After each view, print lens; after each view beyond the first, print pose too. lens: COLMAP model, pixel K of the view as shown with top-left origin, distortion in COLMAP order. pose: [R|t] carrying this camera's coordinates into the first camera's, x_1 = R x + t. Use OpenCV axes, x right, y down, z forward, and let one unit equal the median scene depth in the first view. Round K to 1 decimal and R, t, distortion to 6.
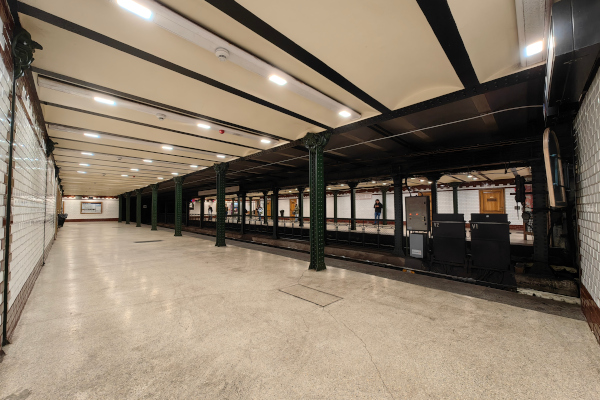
lens RADIAL K [[234.6, 0, 304.1], [0, 234.6, 201.7], [0, 0, 1]] dist [0.007378, -0.002705]
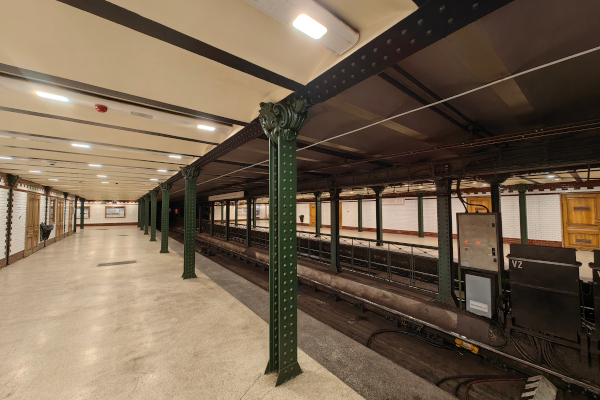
lens RADIAL K [[234.6, 0, 302.7], [0, 234.6, 200.3], [0, 0, 1]] dist [0.007378, -0.002705]
pose [[0.990710, -0.002080, -0.135976, 0.176853], [0.001117, 0.999974, -0.007158, -0.084415], [0.135988, 0.006939, 0.990686, 0.530497]]
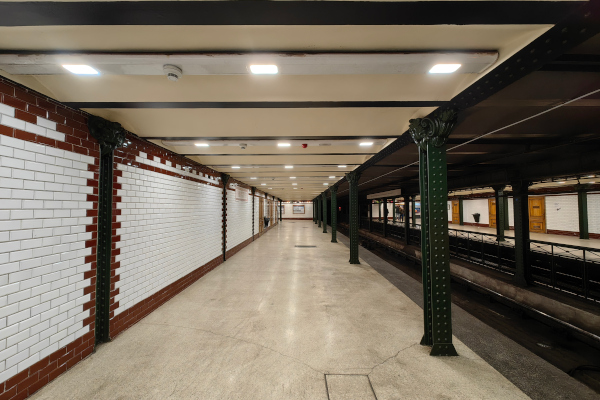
lens RADIAL K [[234.6, 0, 299.5], [0, 234.6, 200.5], [0, 0, 1]] dist [0.007378, -0.002705]
pose [[0.700087, -0.020924, -0.713750, 0.253563], [0.024917, 0.999678, -0.004867, -0.091358], [0.713622, -0.014378, 0.700383, 0.373881]]
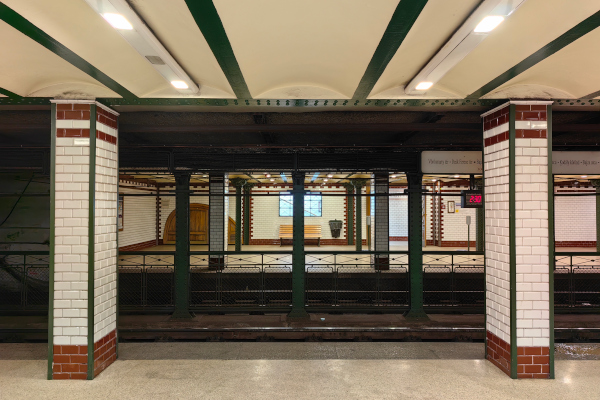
lens RADIAL K [[477.4, 0, 299.1], [0, 477.4, 202.9], [0, 0, 1]] dist [0.023948, -0.012666]
pose [[0.707059, 0.020204, 0.706866, -2.183492], [-0.028775, 0.999586, 0.000212, -0.002357], [-0.706569, -0.020490, 0.707348, 1.841532]]
